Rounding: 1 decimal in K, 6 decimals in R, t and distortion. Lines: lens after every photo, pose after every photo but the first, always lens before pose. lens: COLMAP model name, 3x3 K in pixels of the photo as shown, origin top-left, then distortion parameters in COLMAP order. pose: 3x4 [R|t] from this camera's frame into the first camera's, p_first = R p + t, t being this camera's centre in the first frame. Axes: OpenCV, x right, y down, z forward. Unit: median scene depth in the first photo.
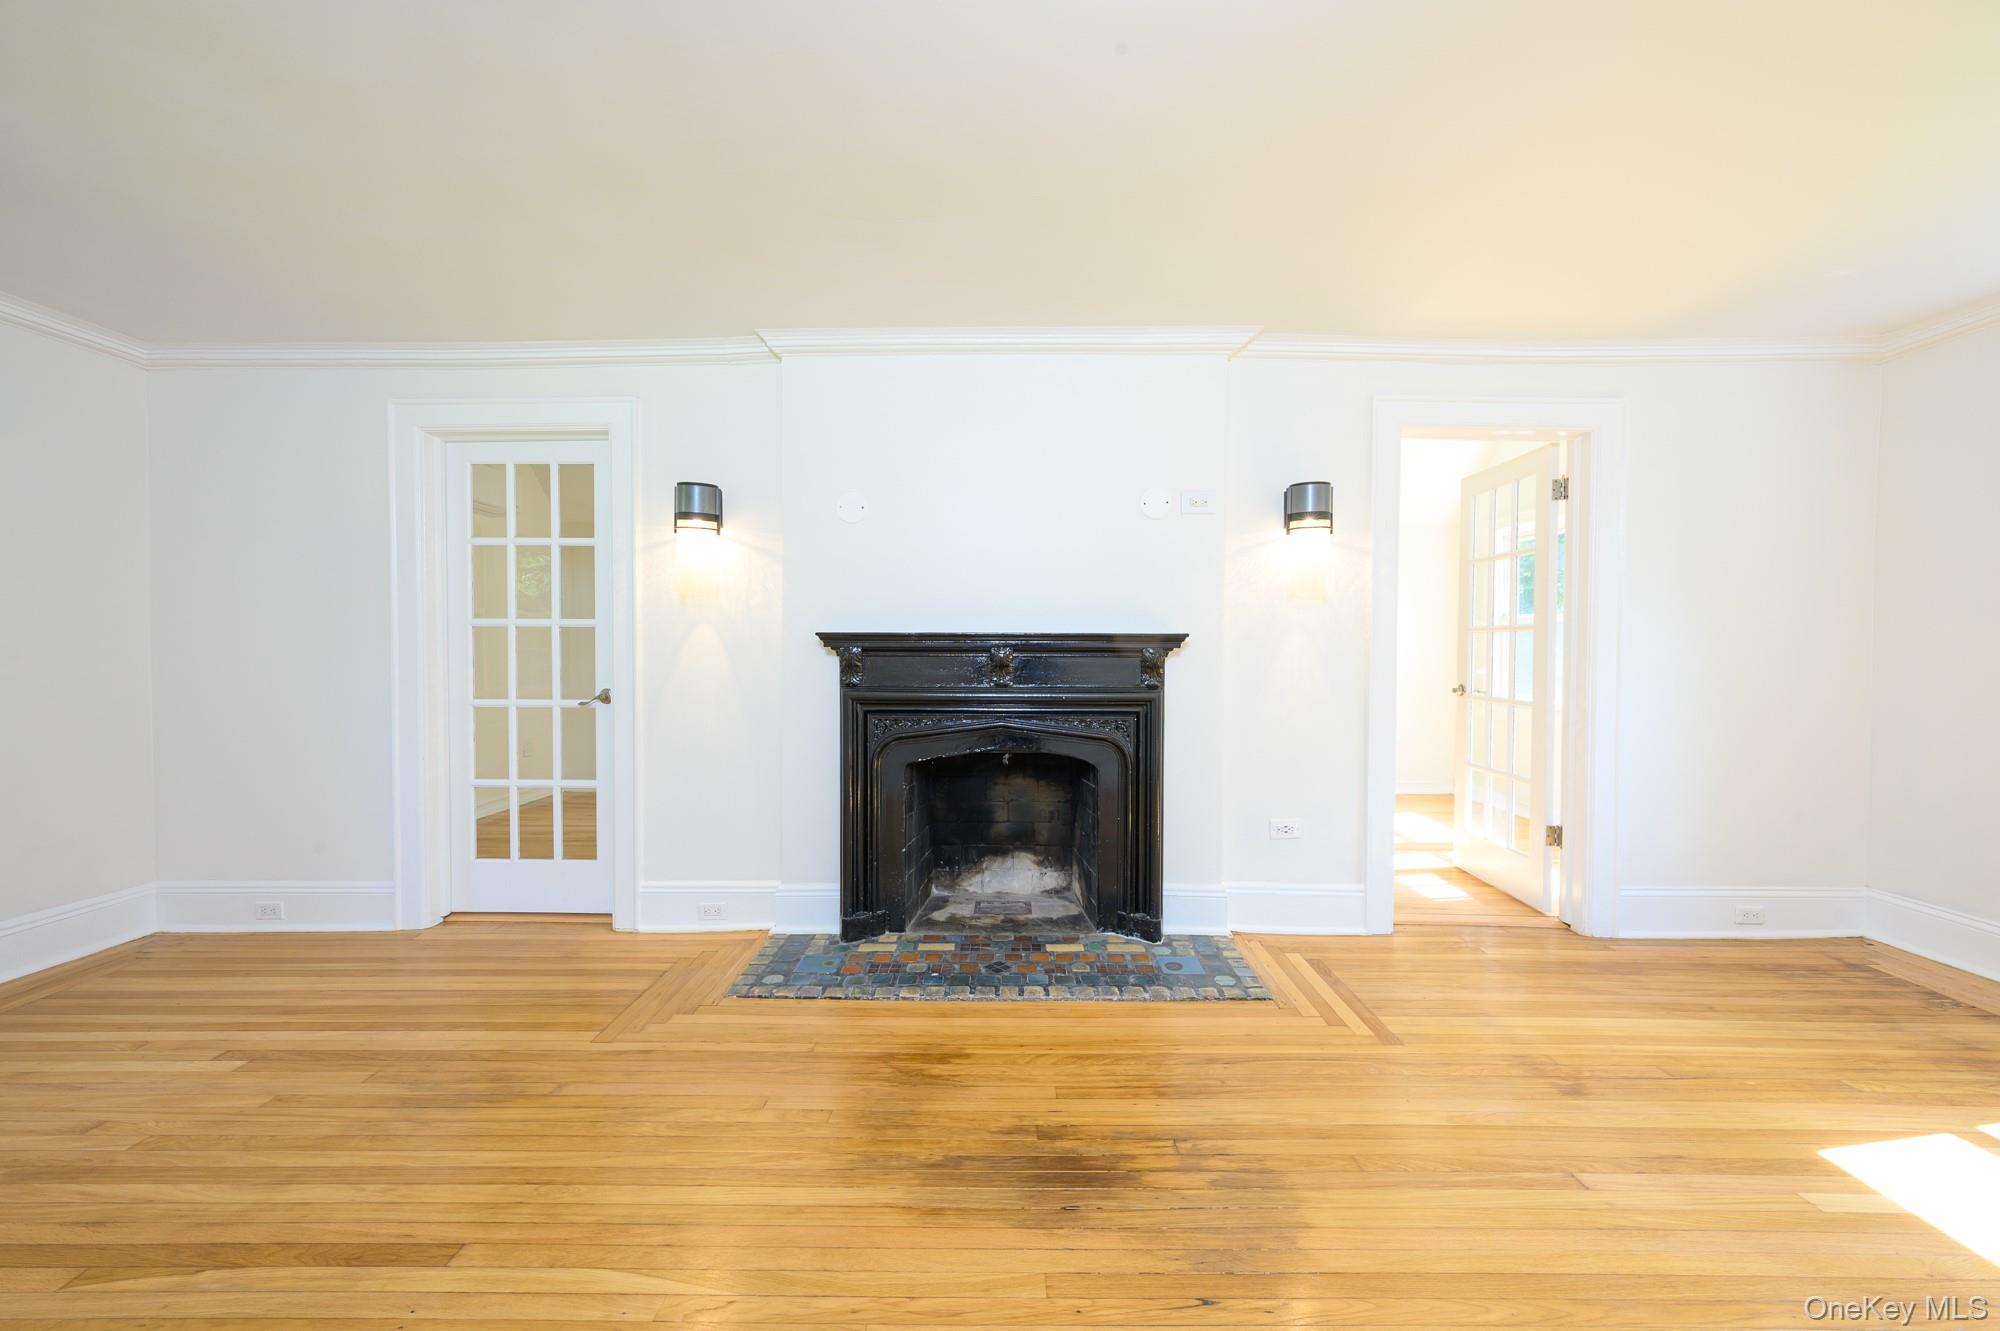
lens RADIAL K [[784.4, 0, 1006.8], [0, 784.4, 661.5], [0, 0, 1]] dist [0.000034, -0.000067]
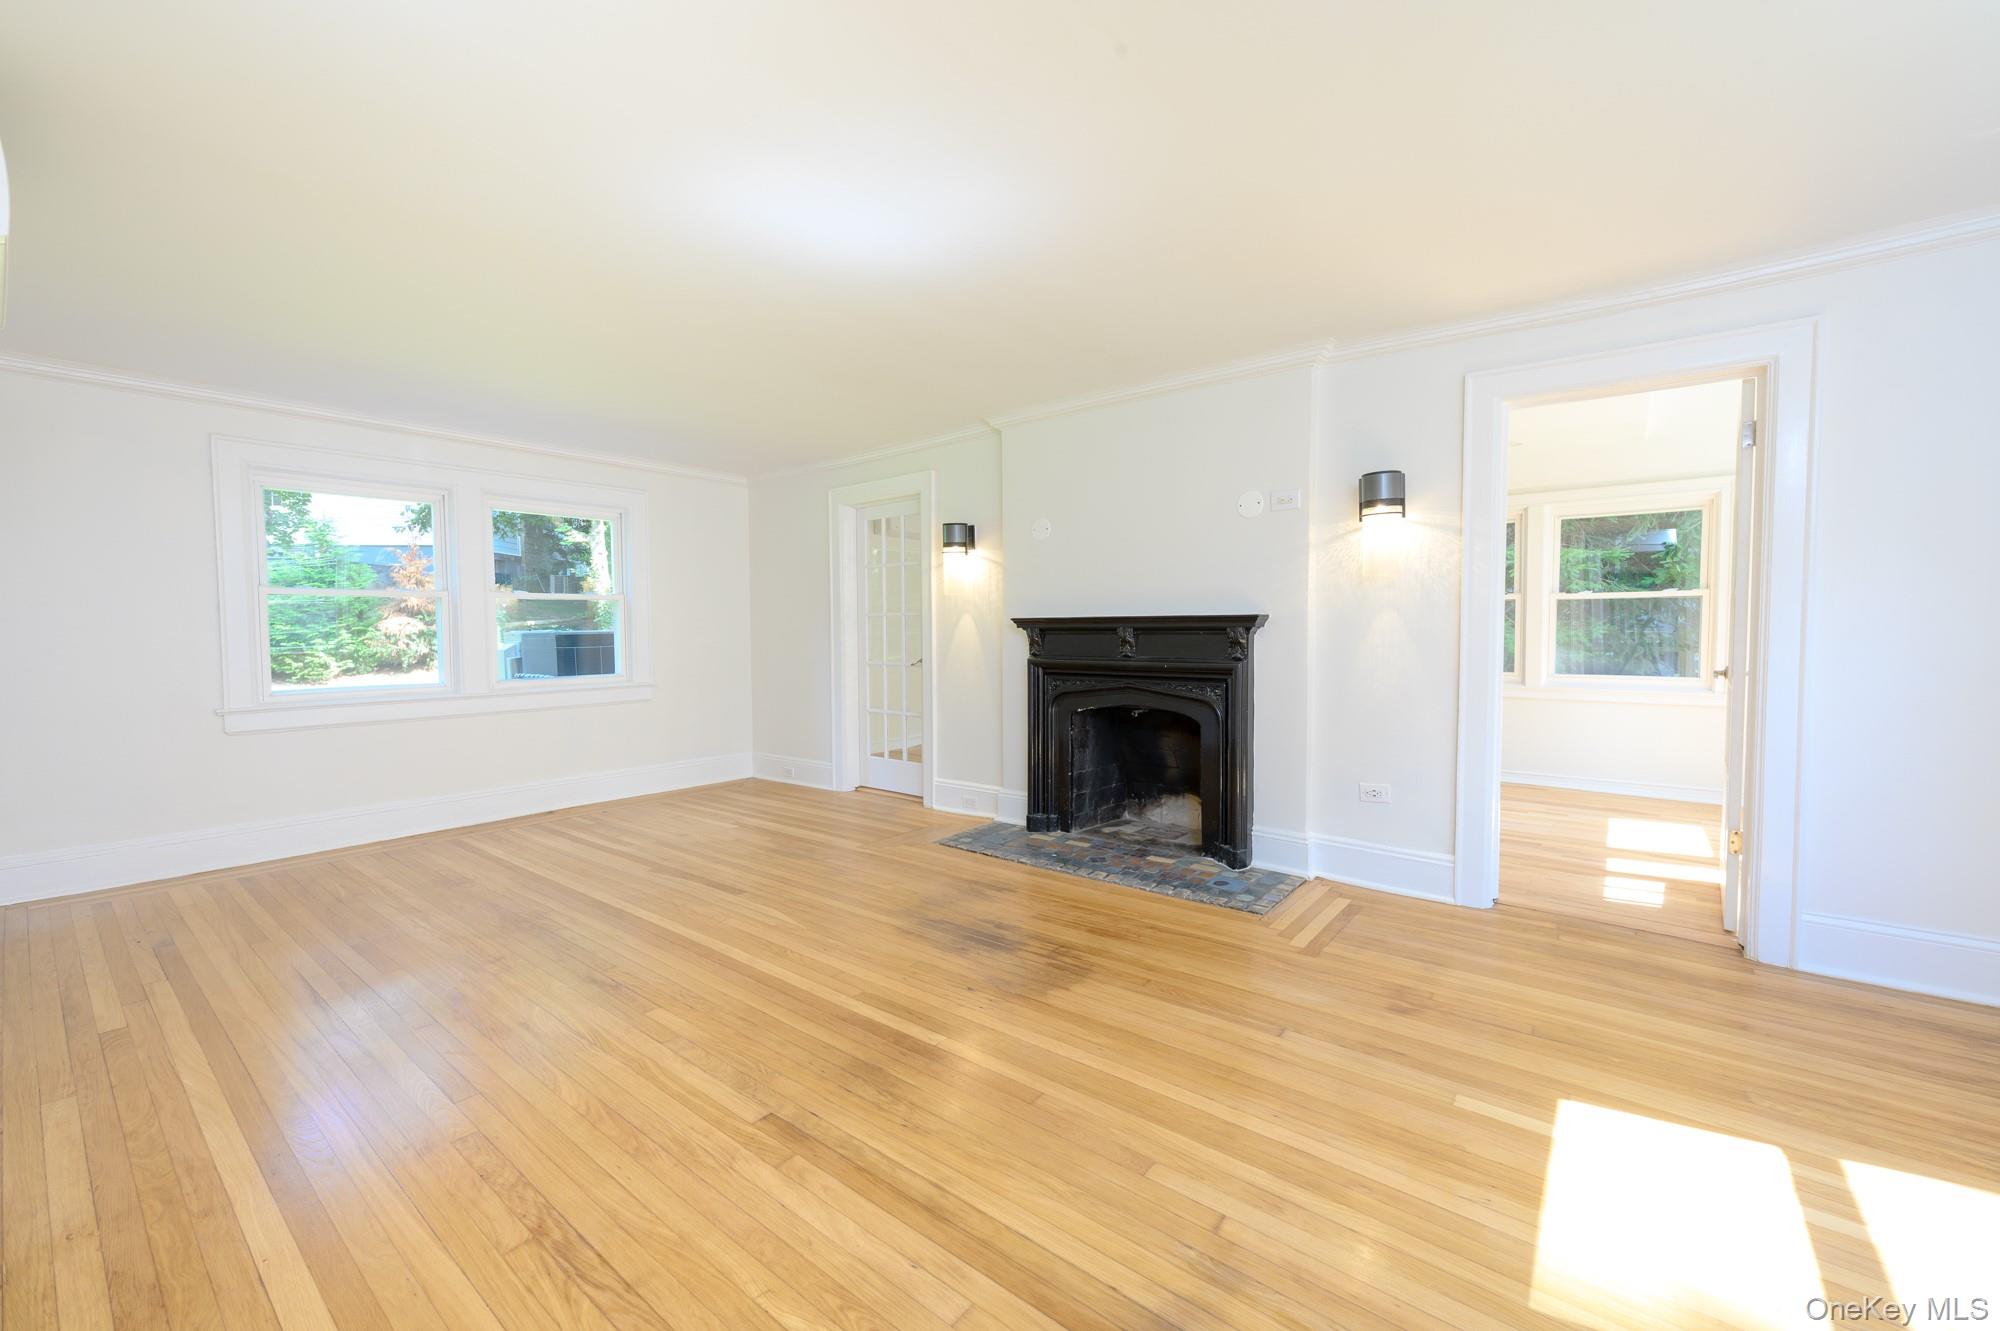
lens RADIAL K [[791.8, 0, 1017.3], [0, 791.8, 659.9], [0, 0, 1]] dist [-0.001477, -0.000365]
pose [[0.797150, 0.016426, -0.603558, 0.652824], [-0.001744, 0.999688, 0.024904, 0.003526], [0.603779, -0.018800, 0.796930, -0.173923]]
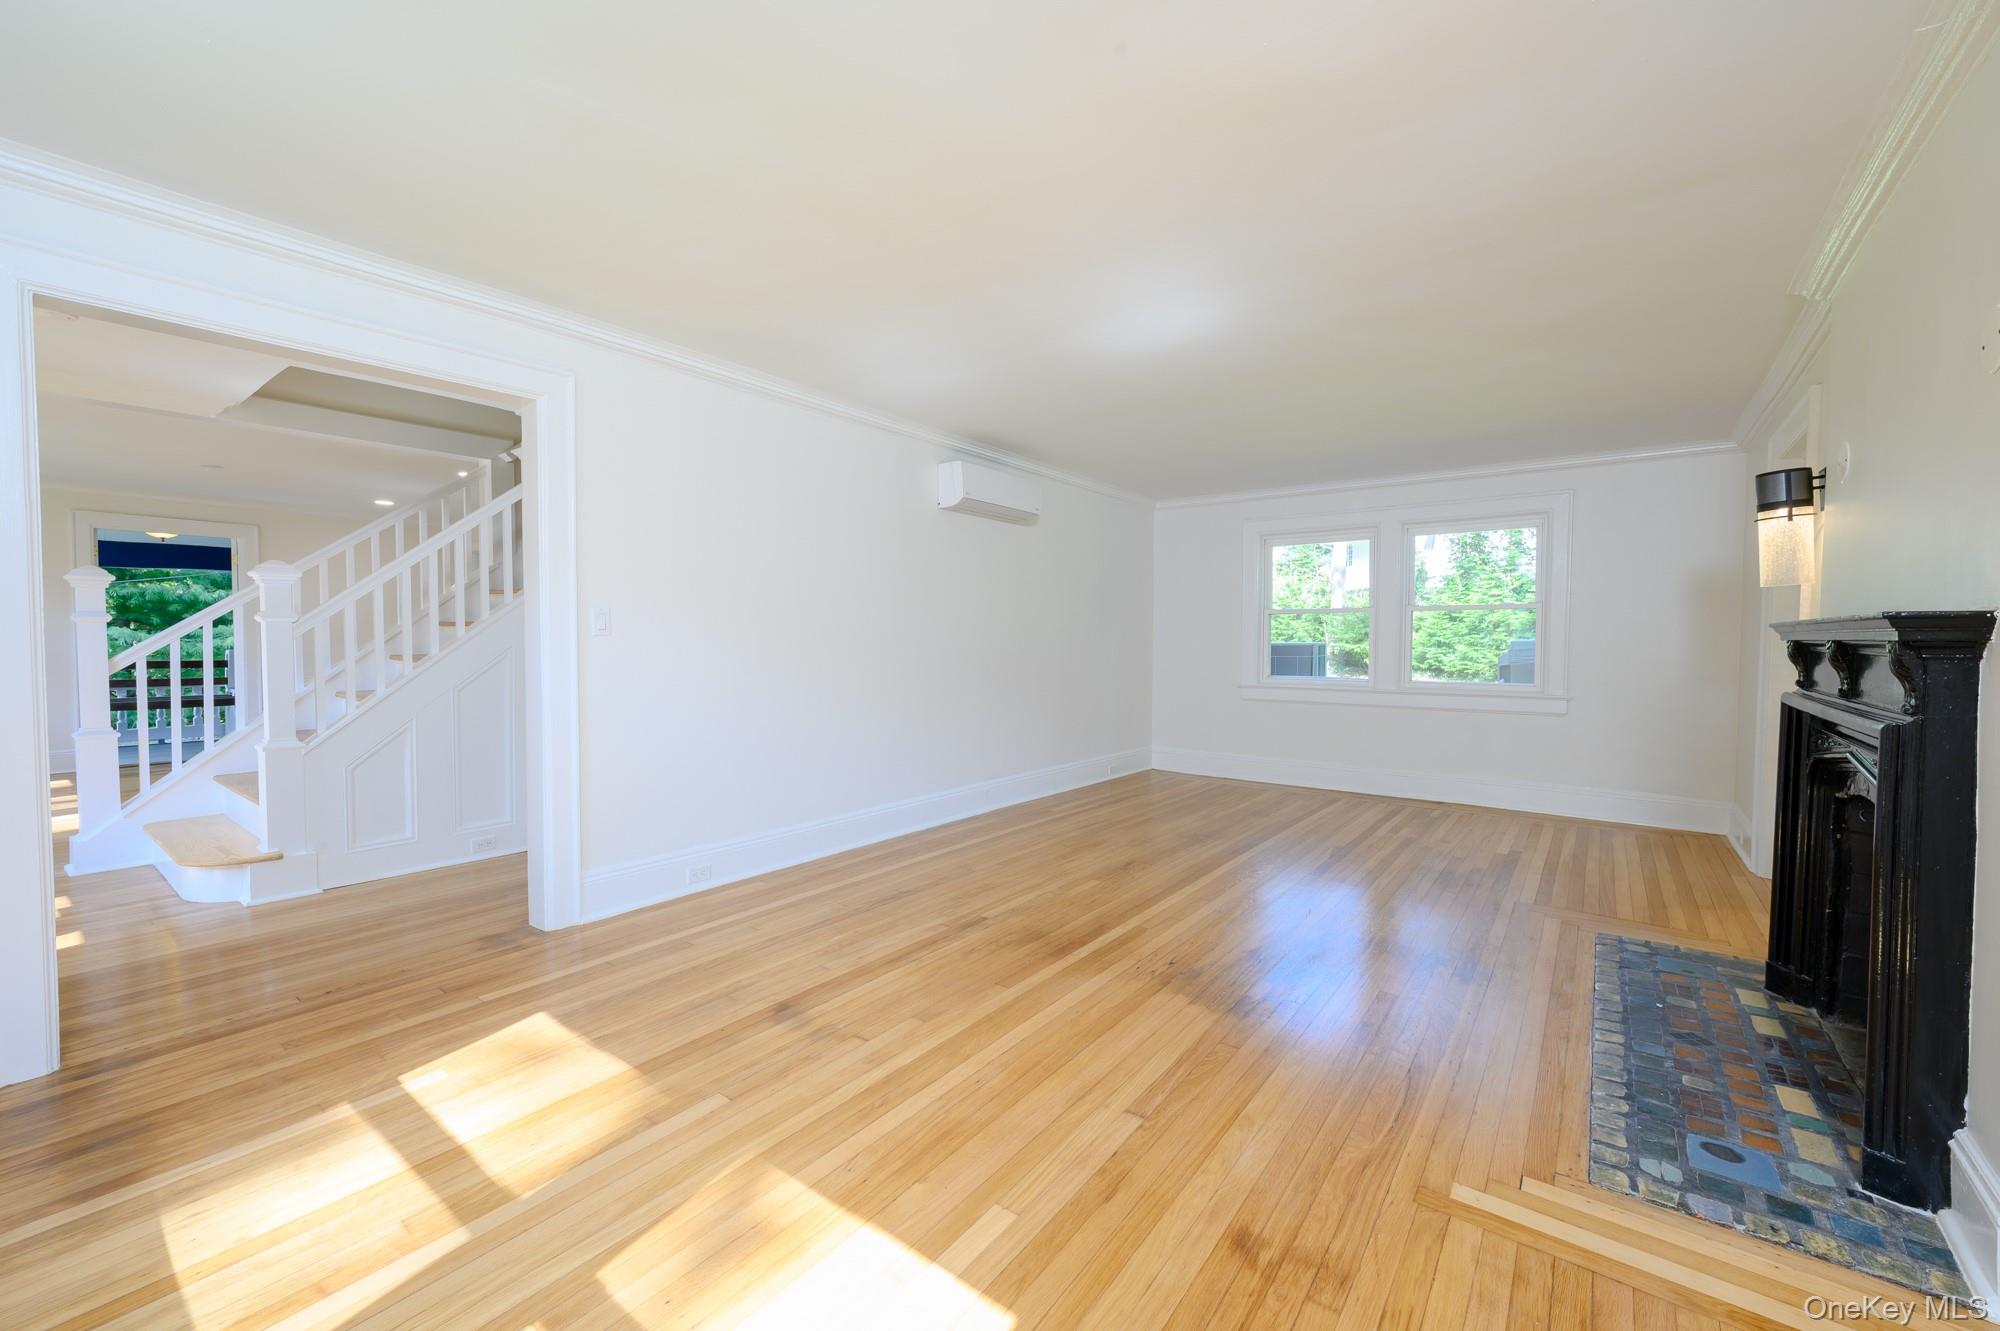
lens RADIAL K [[796.9, 0, 1003.0], [0, 796.9, 665.6], [0, 0, 1]] dist [-0.001153, -0.000171]
pose [[-0.603200, 0.019198, -0.797359, 0.969512], [-0.018139, 0.999121, 0.037778, -0.008194], [0.797384, 0.037252, -0.602322, 0.842404]]
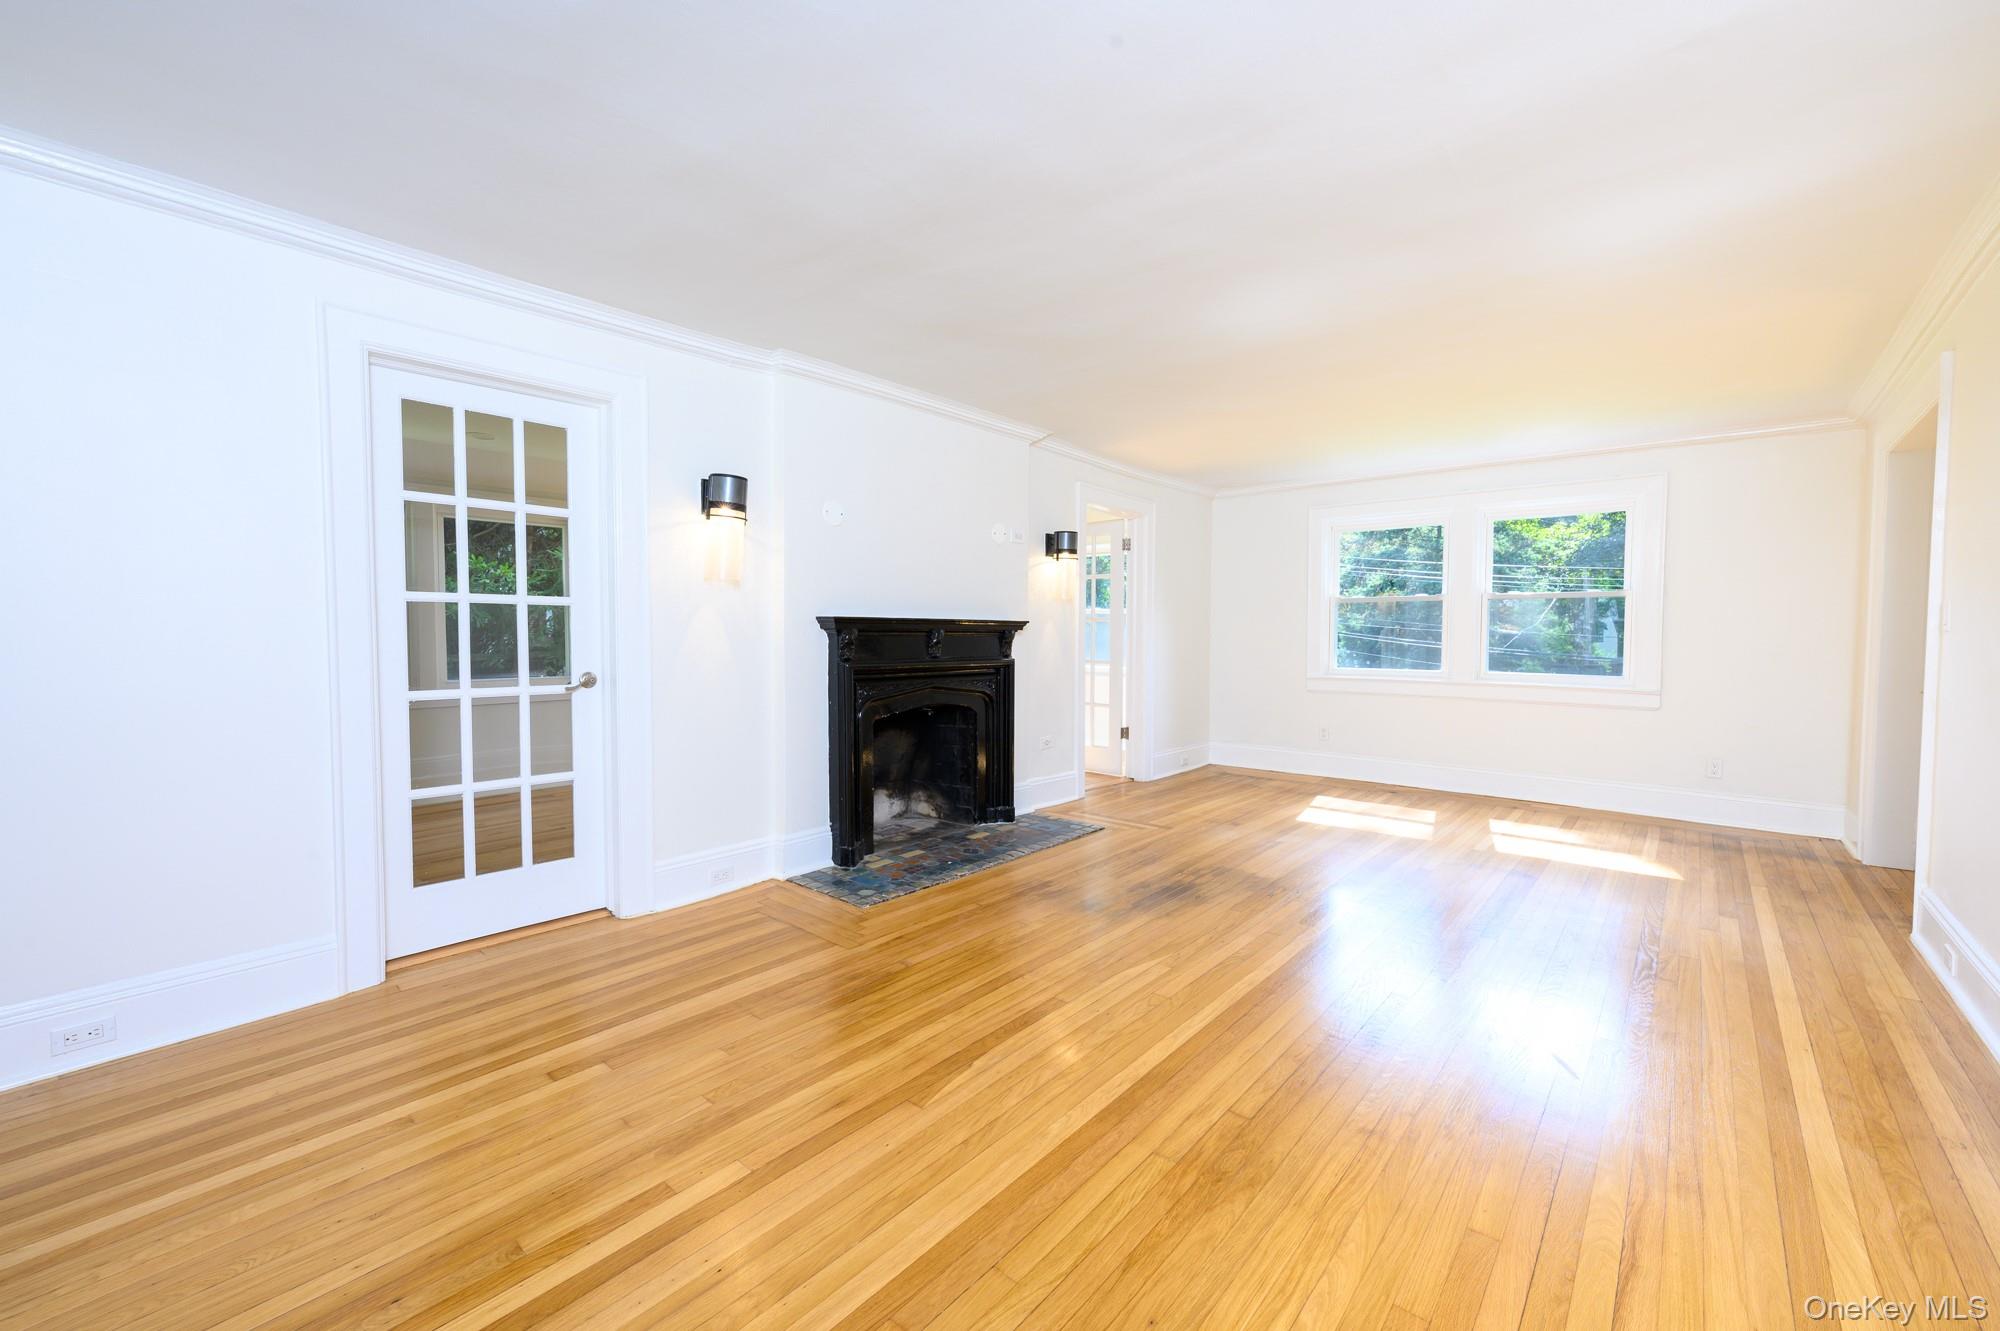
lens RADIAL K [[784.4, 0, 1006.8], [0, 784.4, 661.5], [0, 0, 1]] dist [0.000034, -0.000067]
pose [[0.652724, -0.027642, 0.757091, -0.970092], [0.009151, 0.999549, 0.028605, -0.000472], [-0.757540, -0.011743, 0.652683, 0.009271]]
